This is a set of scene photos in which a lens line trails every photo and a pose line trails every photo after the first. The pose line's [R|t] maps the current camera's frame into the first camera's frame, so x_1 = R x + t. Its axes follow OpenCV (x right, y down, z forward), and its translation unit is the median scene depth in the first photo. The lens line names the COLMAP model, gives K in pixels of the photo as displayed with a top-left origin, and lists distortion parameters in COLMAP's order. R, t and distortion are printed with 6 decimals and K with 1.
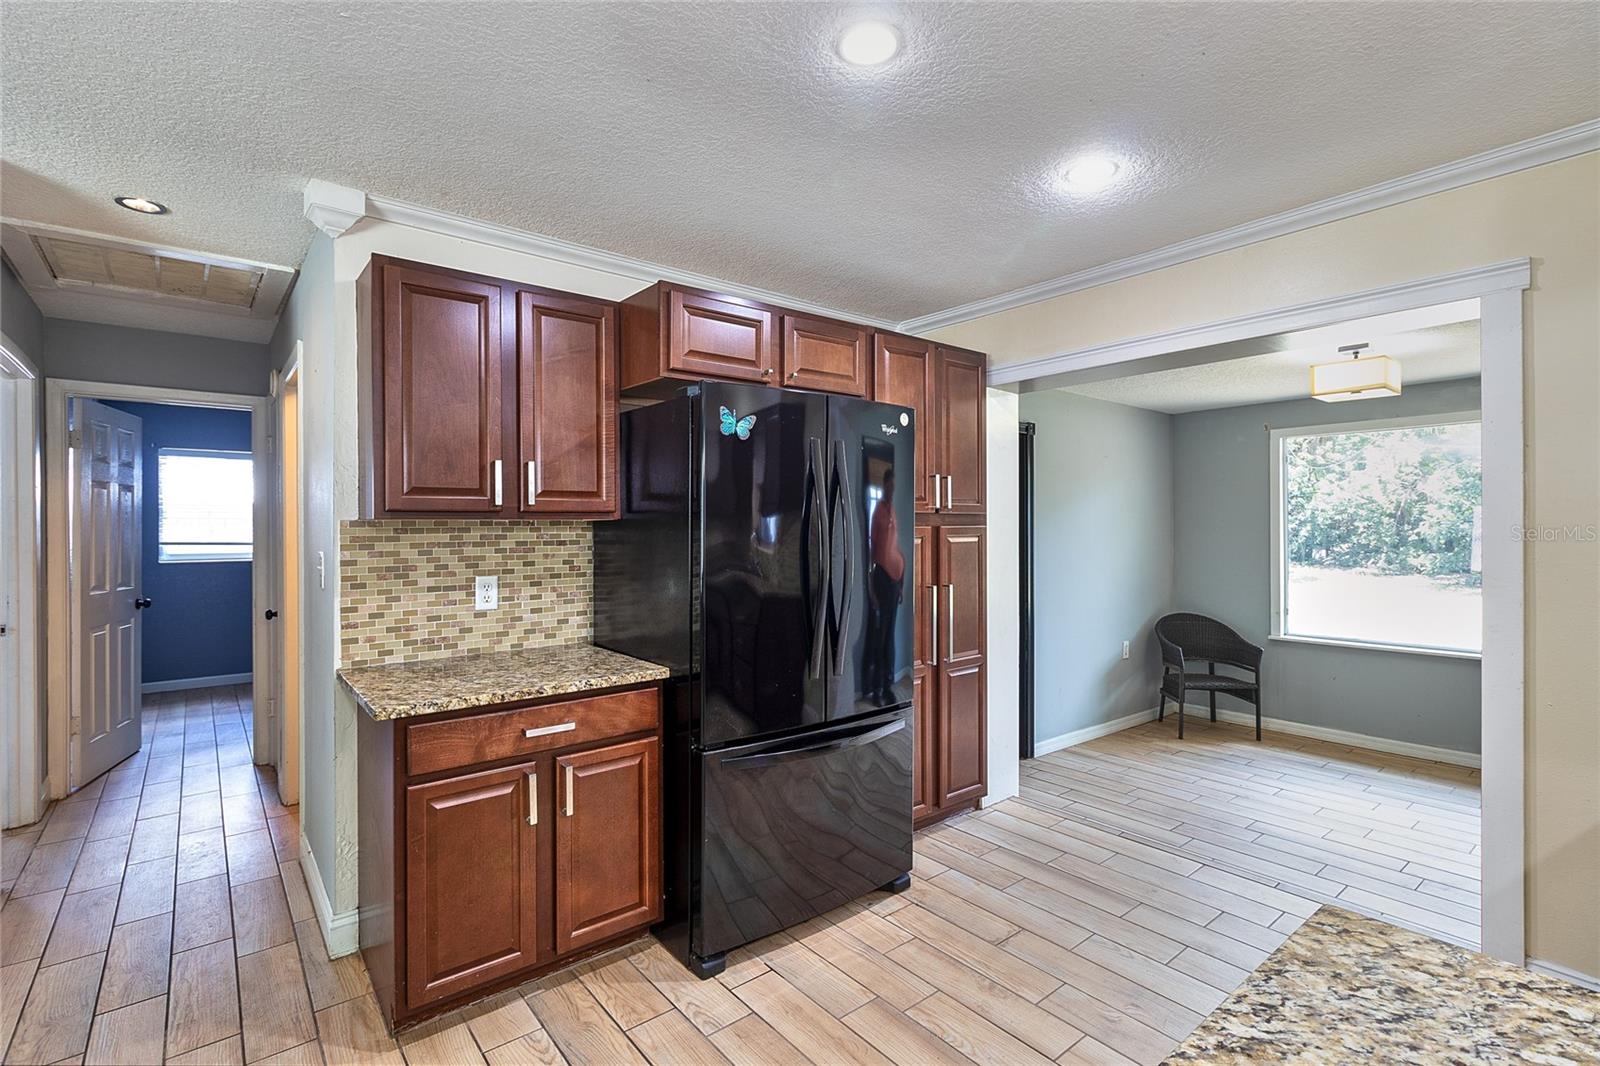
lens RADIAL K [[741.3, 0, 796.2], [0, 741.3, 526.4], [0, 0, 1]] dist [0.002845, -0.000035]
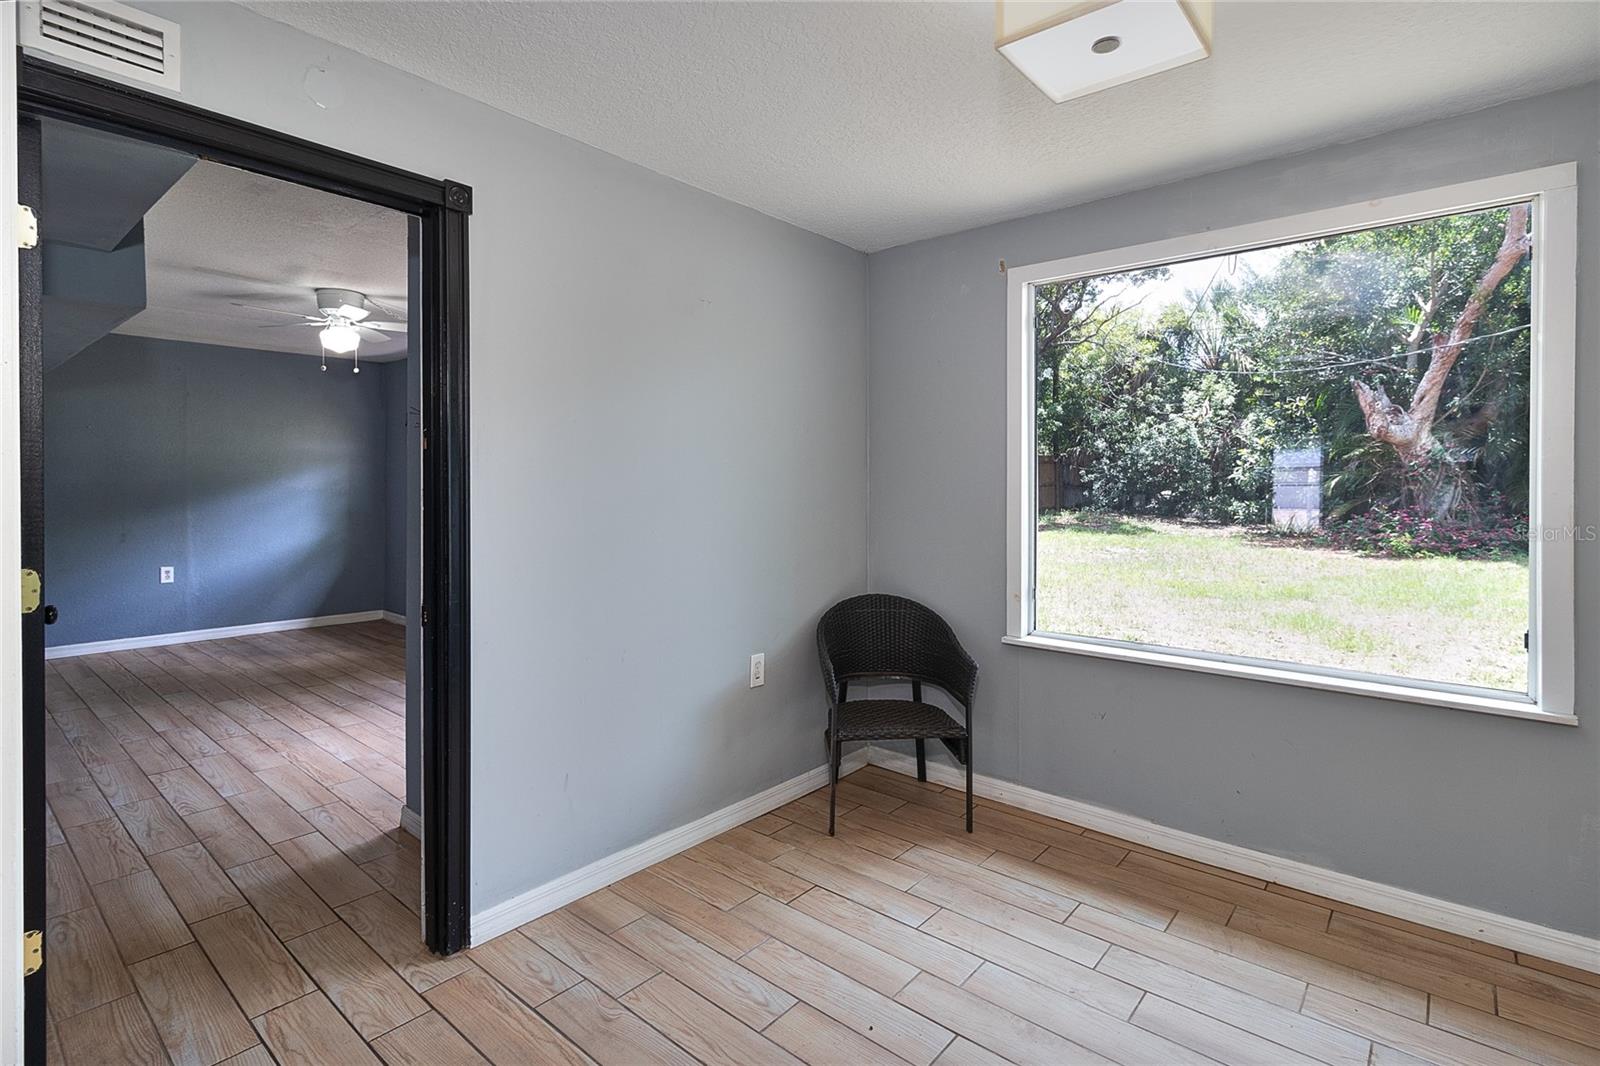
lens RADIAL K [[779.2, 0, 778.3], [0, 779.2, 484.8], [0, 0, 1]] dist [0.000467, -0.000421]
pose [[0.985311, 0.001773, 0.170760, 0.713104], [-0.003625, 0.999938, 0.010534, 0.052669], [-0.170730, -0.010999, 0.985256, 0.871352]]
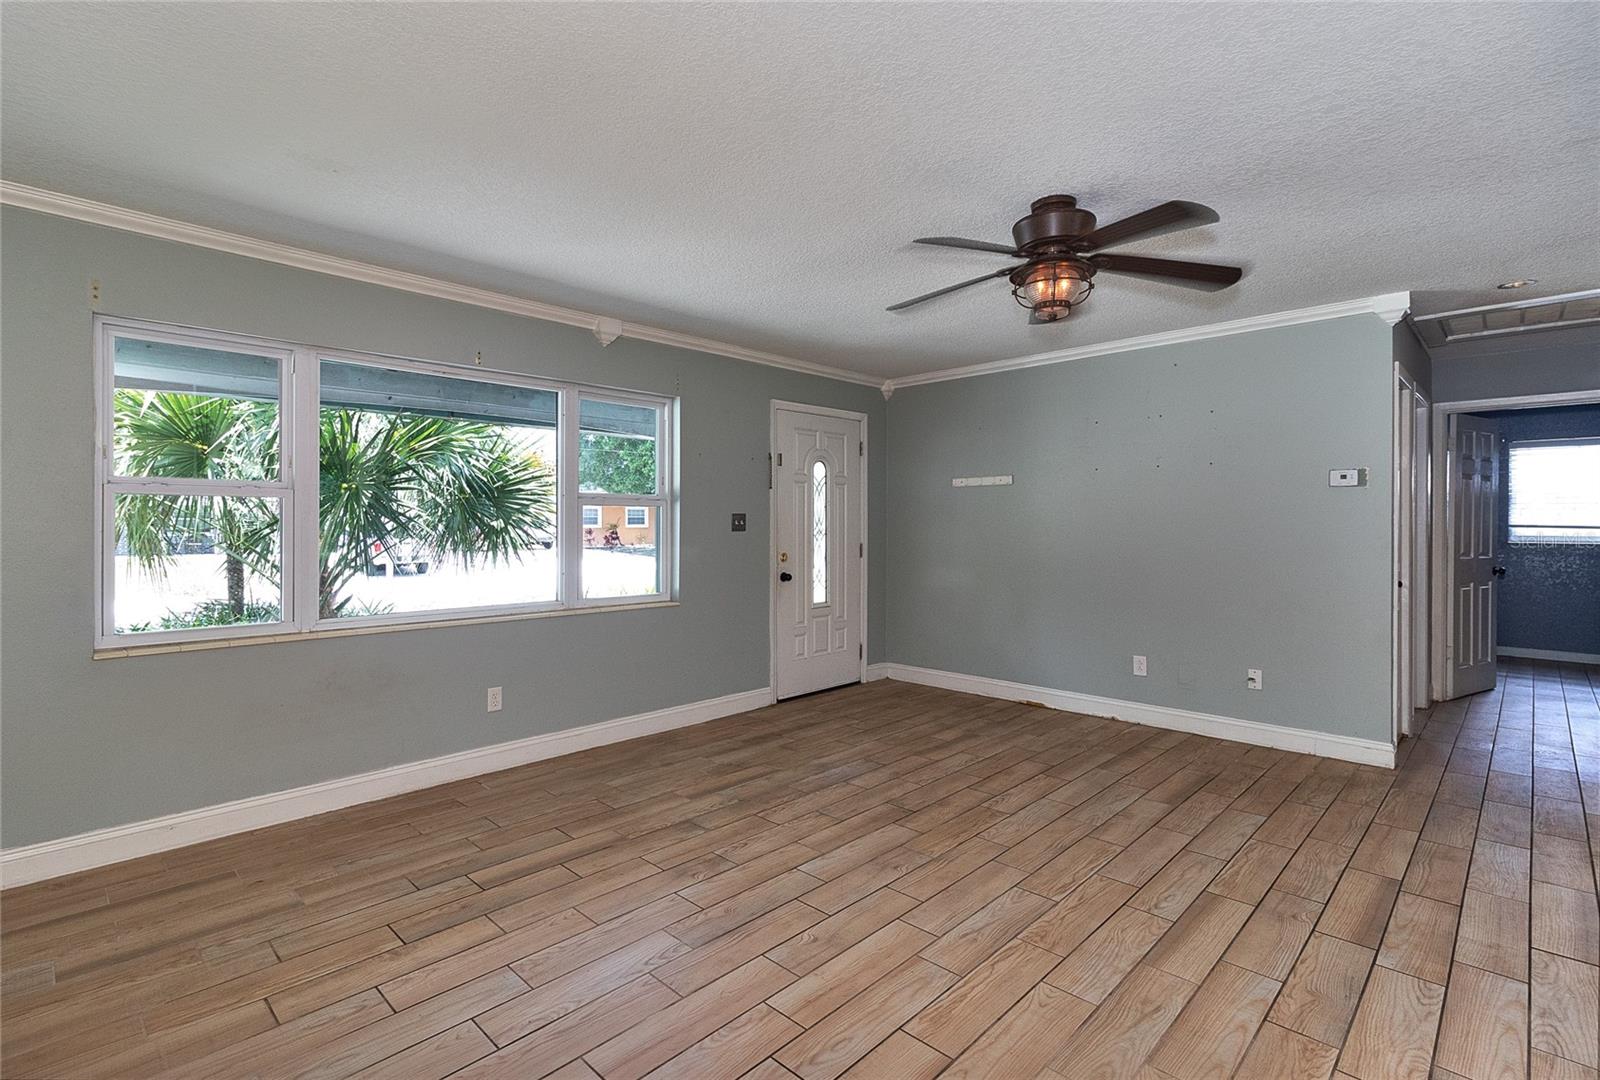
lens RADIAL K [[753.1, 0, 767.3], [0, 753.1, 526.3], [0, 0, 1]] dist [-0.000483, 0.000136]
pose [[0.095475, 0.009708, -0.995384, 0.411066], [-0.000831, 0.999953, 0.009673, 0.030026], [0.995431, -0.000096, 0.095479, -0.543420]]
